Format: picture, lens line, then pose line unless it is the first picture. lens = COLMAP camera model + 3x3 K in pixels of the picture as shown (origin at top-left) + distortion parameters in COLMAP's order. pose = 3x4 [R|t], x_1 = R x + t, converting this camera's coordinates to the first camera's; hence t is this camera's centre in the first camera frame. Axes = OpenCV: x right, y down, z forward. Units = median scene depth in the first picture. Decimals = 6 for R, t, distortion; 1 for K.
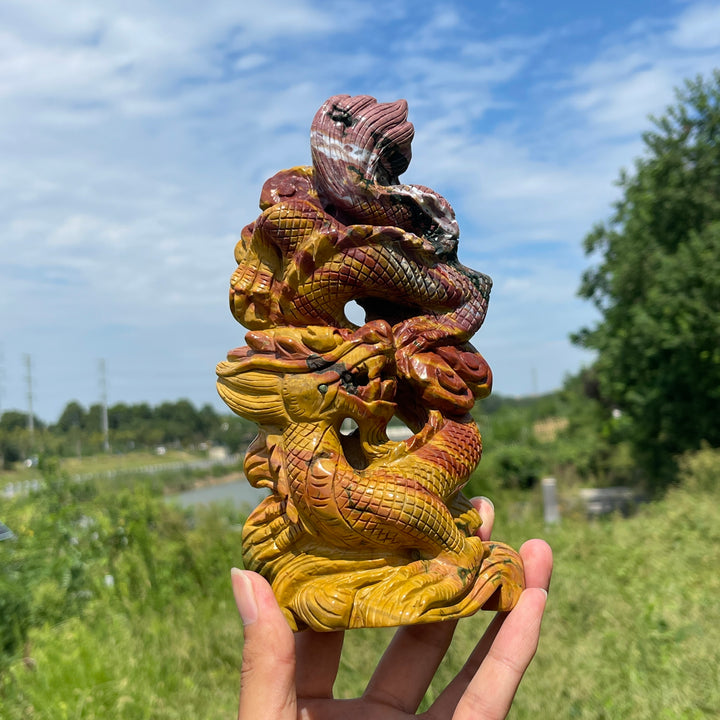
lens RADIAL K [[1107.7, 0, 365.6], [0, 1107.7, 370.3], [0, 0, 1]] dist [0.154733, -0.686383]
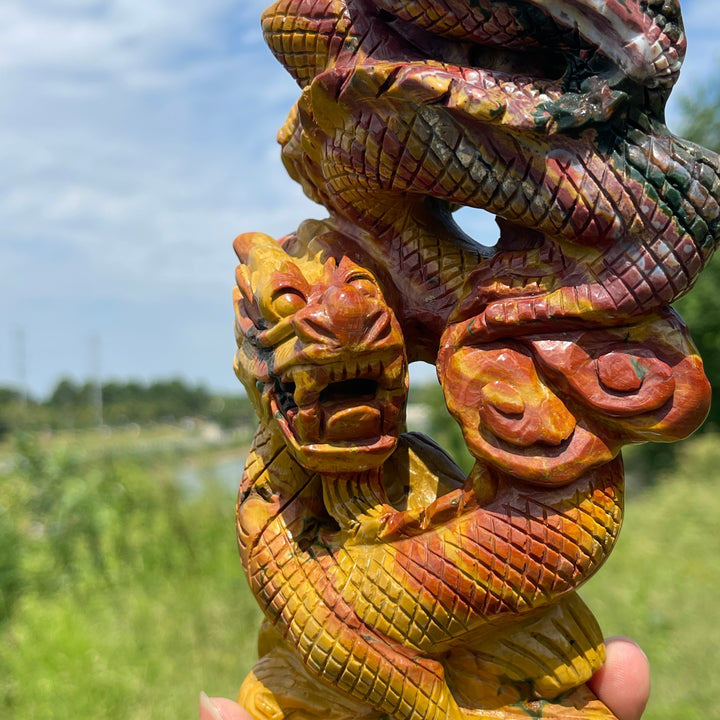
lens RADIAL K [[1107.7, 0, 365.6], [0, 1107.7, 370.3], [0, 0, 1]] dist [0.154733, -0.686383]
pose [[0.637998, 0.312192, -0.703914, 0.362515], [0.030382, 0.903211, 0.428120, -0.214777], [0.769438, -0.294526, 0.566762, 0.692200]]
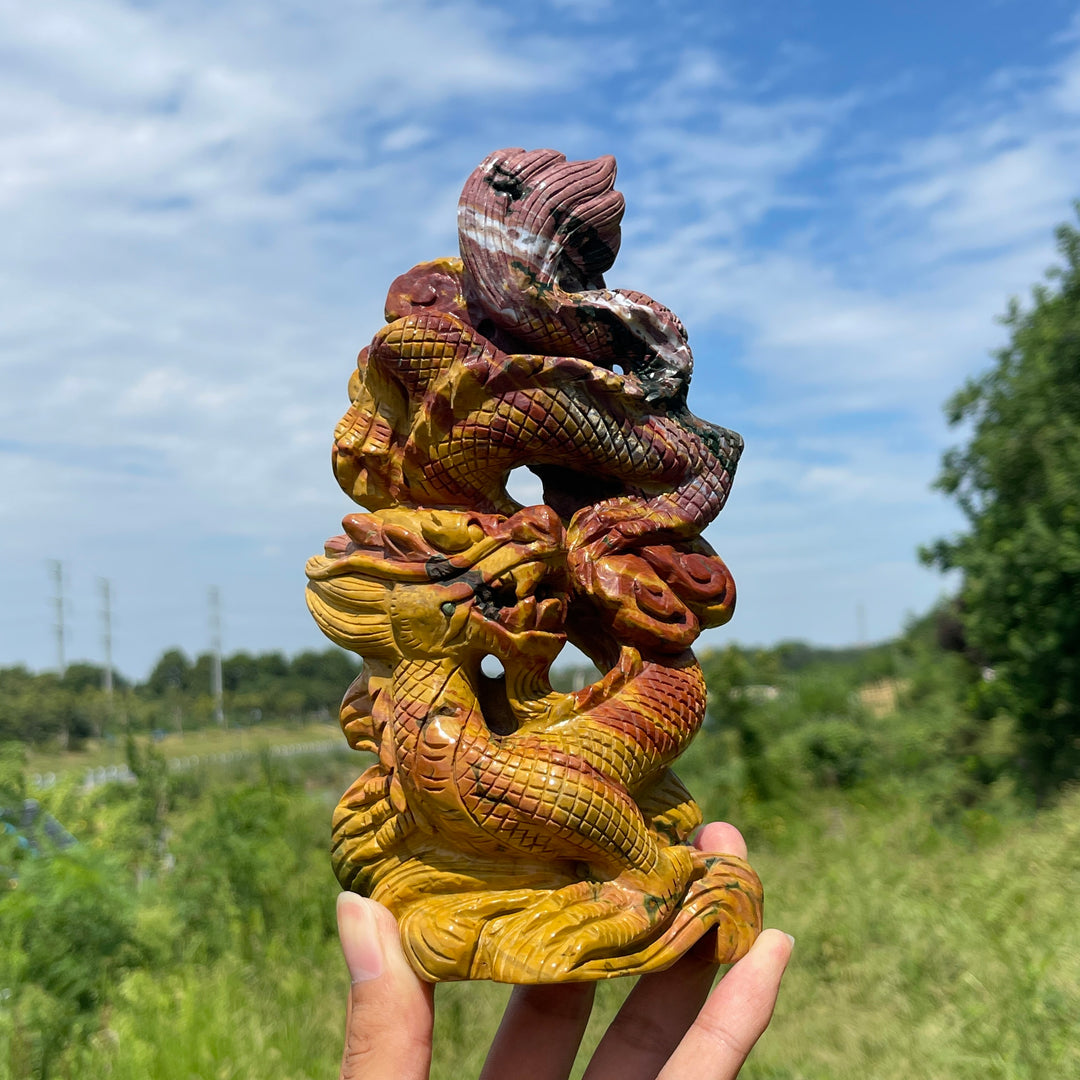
lens RADIAL K [[1661.5, 0, 548.4], [0, 1661.5, 555.5], [0, 0, 1]] dist [0.154733, -0.686383]
pose [[0.993019, 0.037275, -0.111909, 0.121465], [-0.033680, 0.998859, 0.033847, -0.047310], [0.113043, -0.029842, 0.993142, 0.036355]]
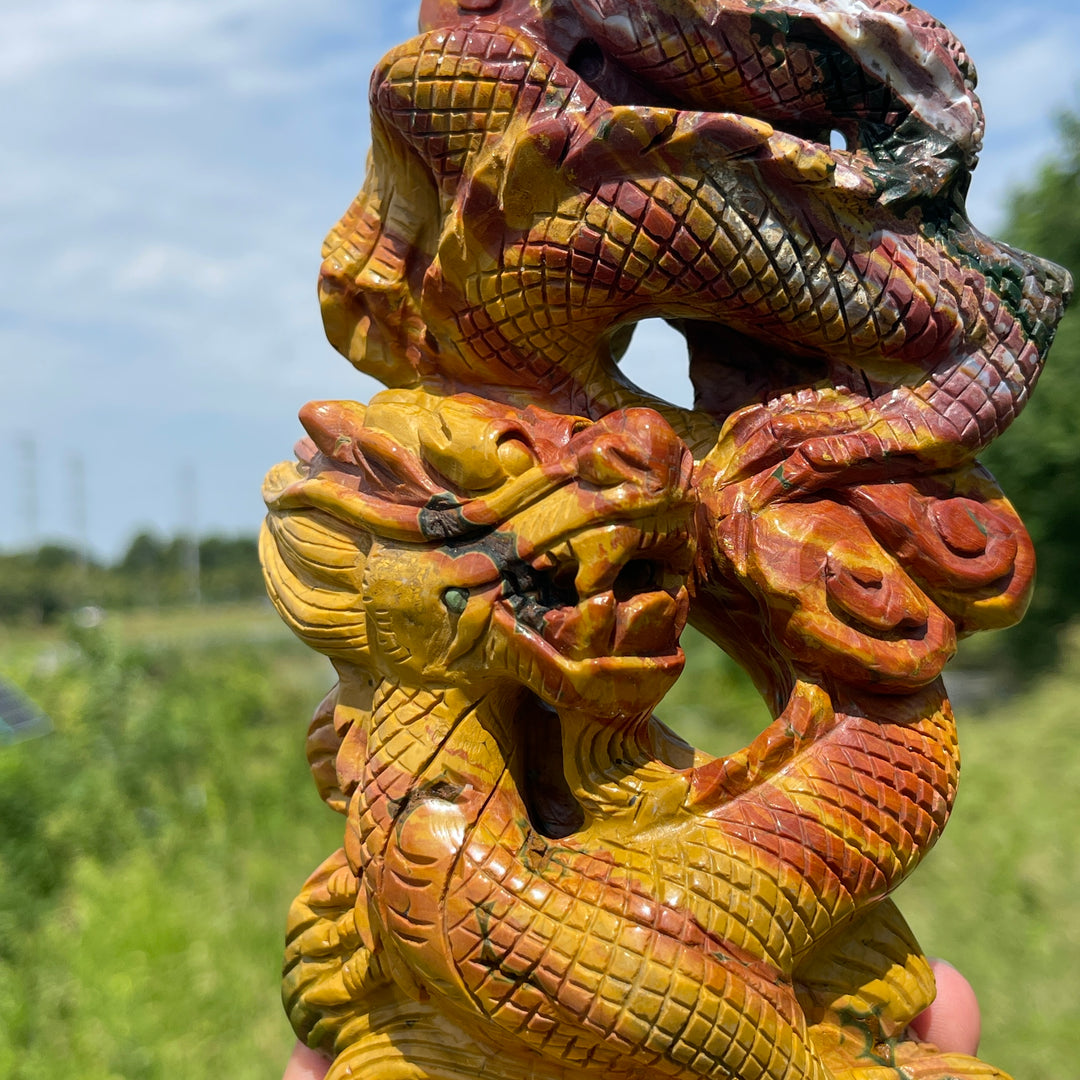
lens RADIAL K [[1661.5, 0, 548.4], [0, 1661.5, 555.5], [0, 0, 1]] dist [0.154733, -0.686383]
pose [[0.950718, 0.113444, -0.288559, 0.128642], [-0.065747, 0.983258, 0.169942, -0.081880], [0.303008, -0.142595, 0.942260, 0.500148]]
